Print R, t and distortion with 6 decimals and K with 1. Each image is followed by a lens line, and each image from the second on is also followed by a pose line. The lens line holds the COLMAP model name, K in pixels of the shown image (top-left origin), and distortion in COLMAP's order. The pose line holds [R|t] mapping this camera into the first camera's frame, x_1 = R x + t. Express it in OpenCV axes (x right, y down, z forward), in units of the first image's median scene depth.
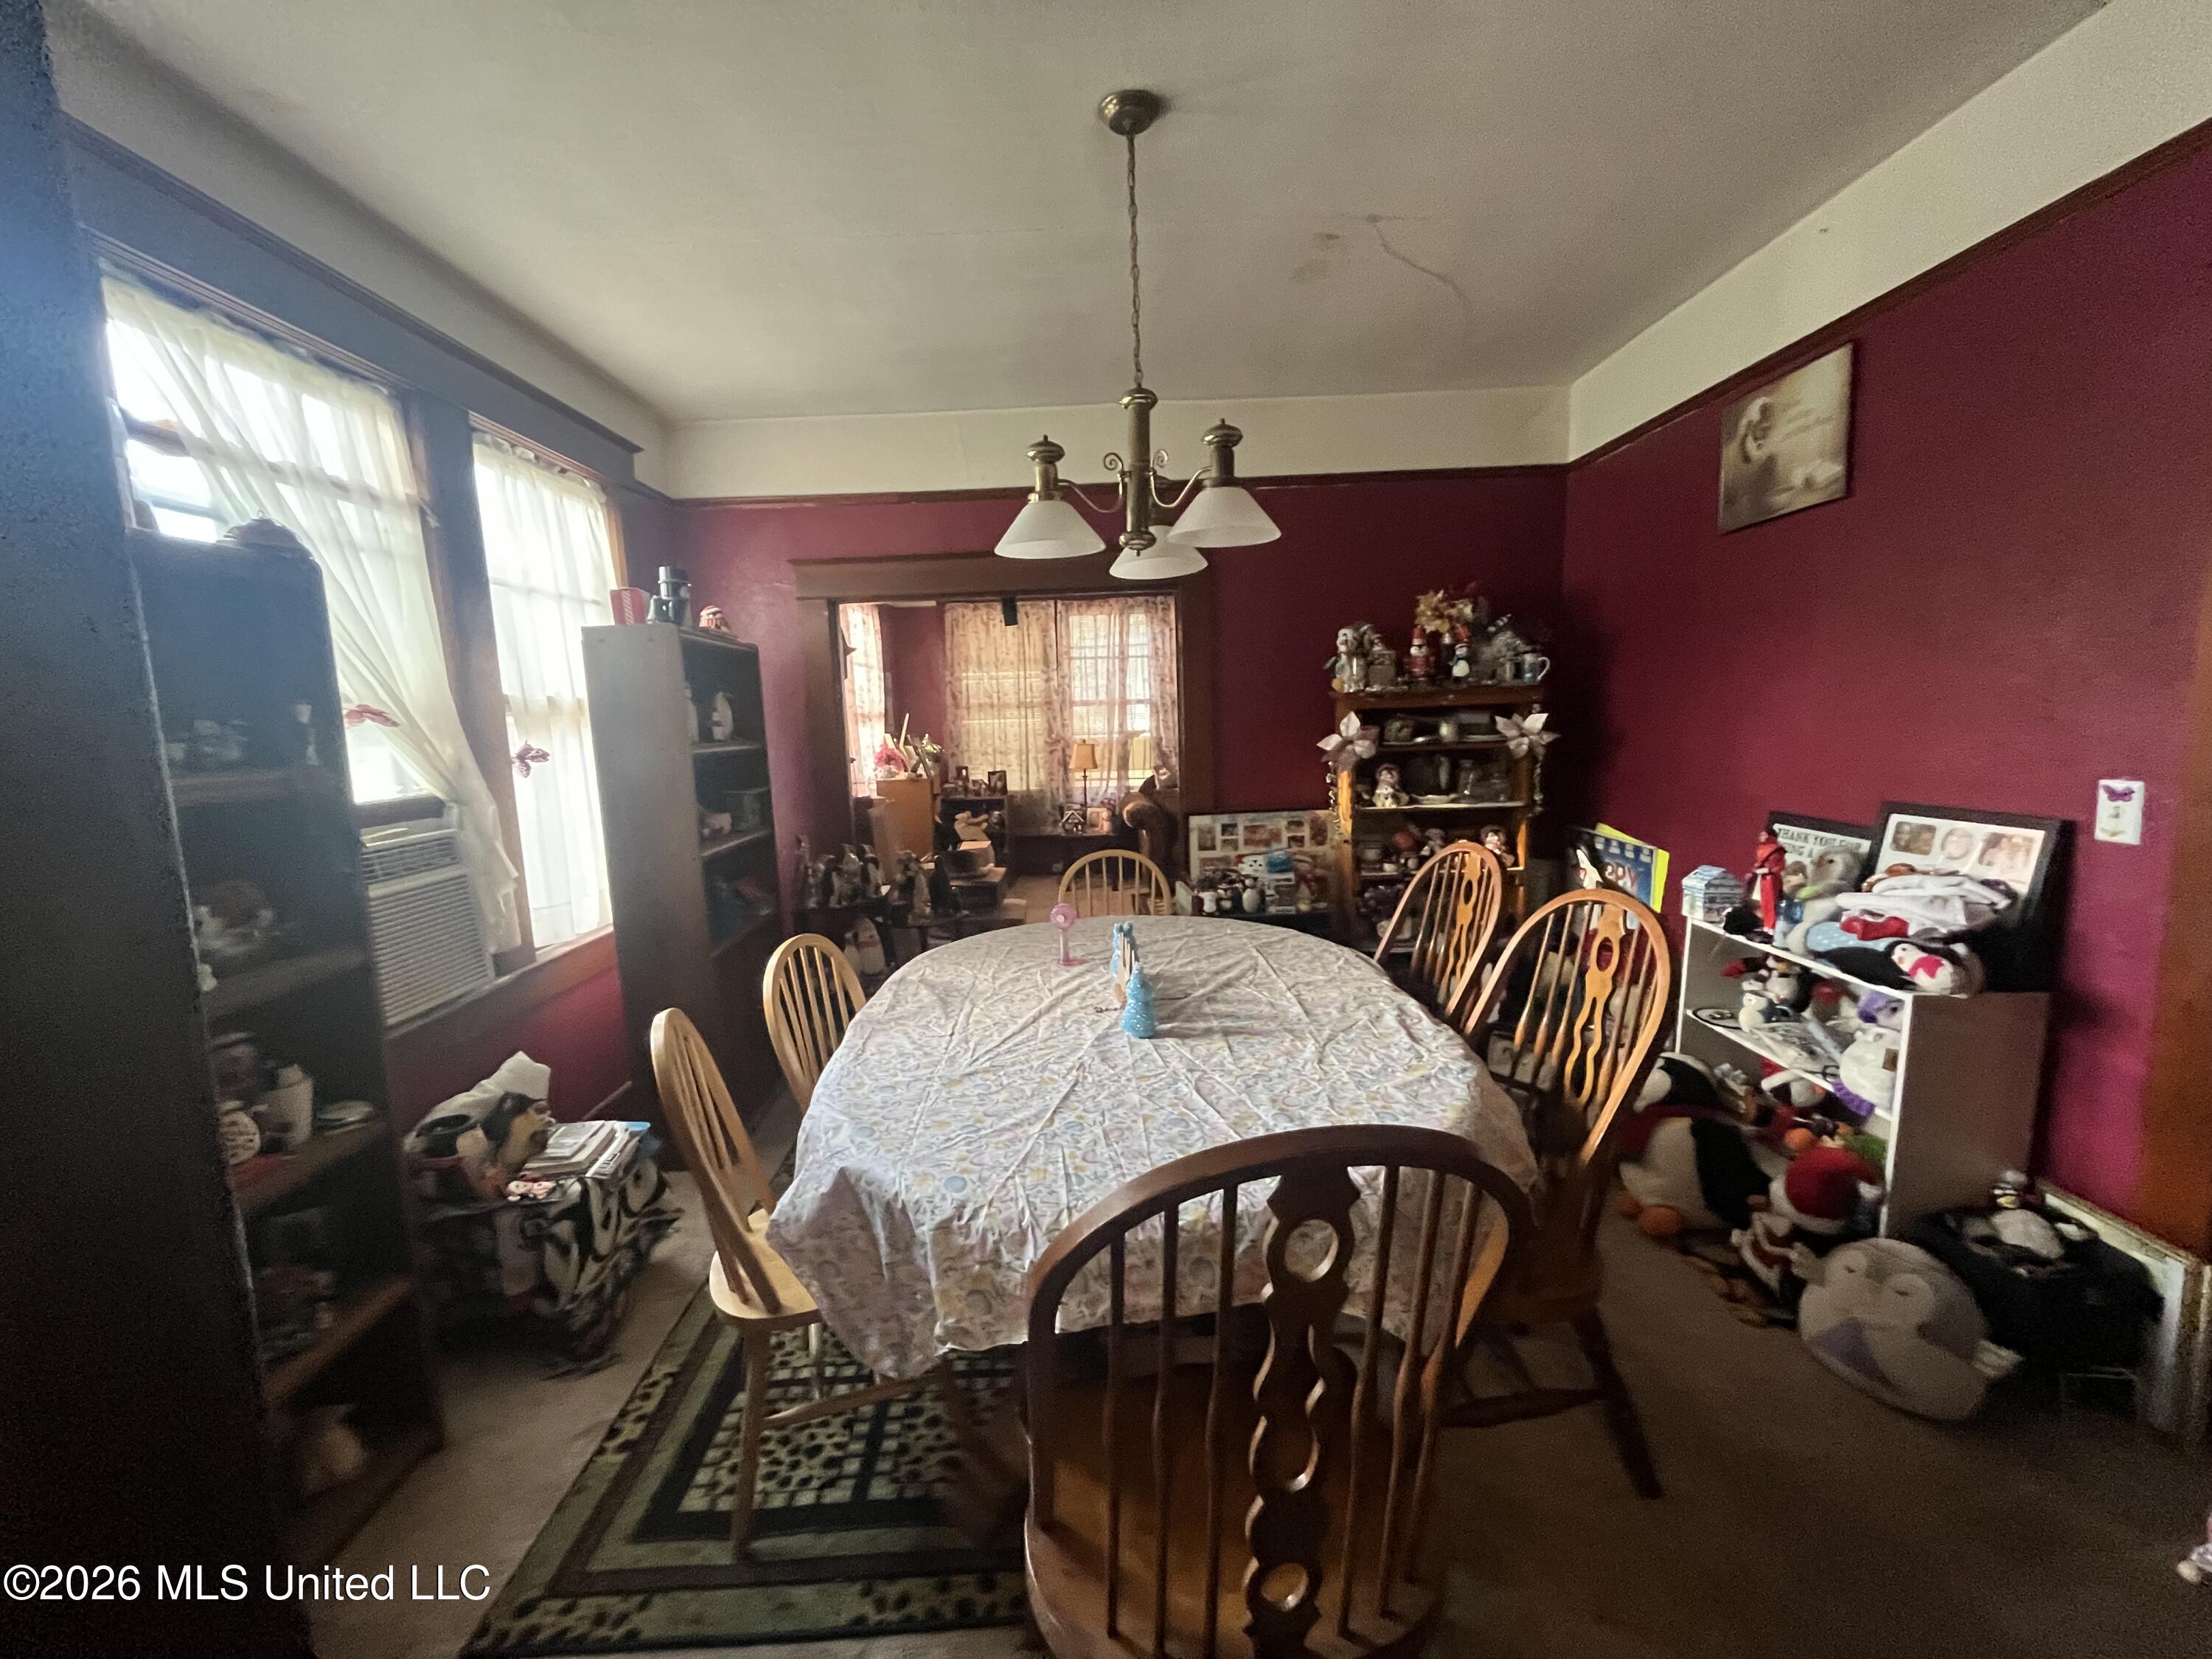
lens RADIAL K [[891.9, 0, 1110.9], [0, 891.9, 829.7], [0, 0, 1]] dist [-0.000173, 0.000000]
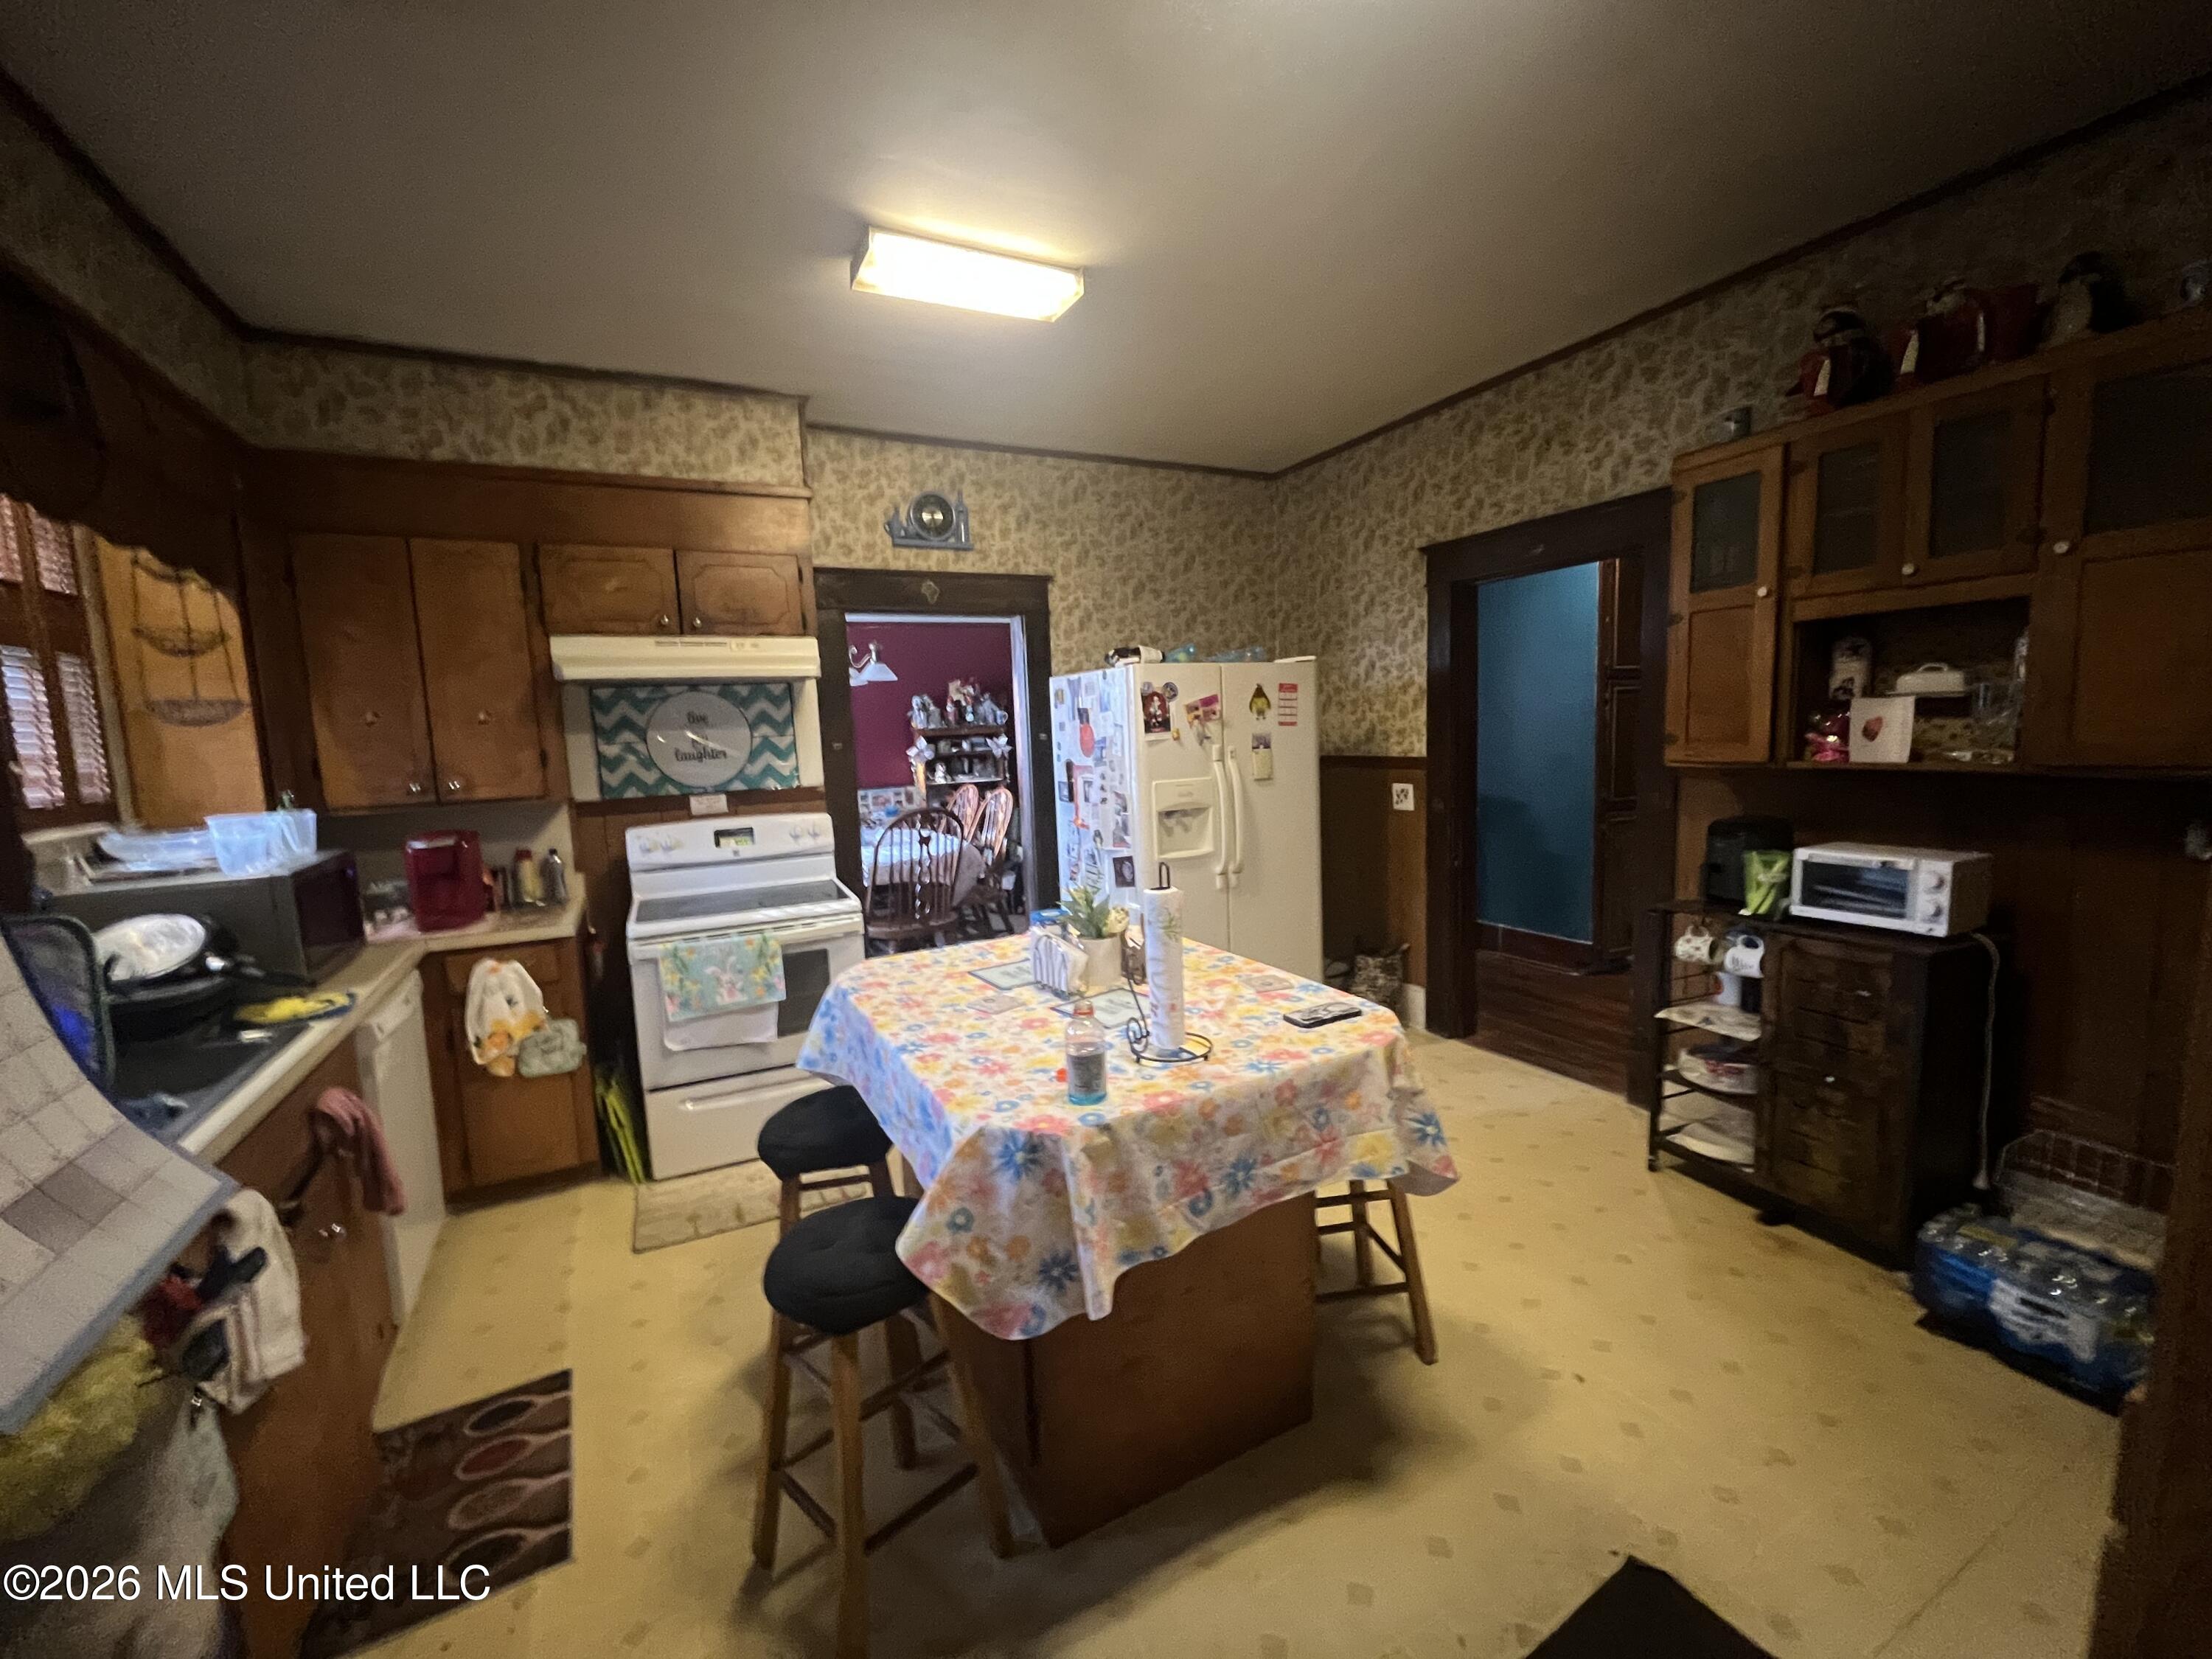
lens RADIAL K [[891.9, 0, 1105.1], [0, 891.9, 828.8], [0, 0, 1]] dist [-0.000173, 0.000000]
pose [[0.895391, -0.052731, 0.442146, -0.281760], [0.071299, 0.997130, -0.025468, 0.165937], [-0.439534, 0.054329, 0.896581, -1.056174]]
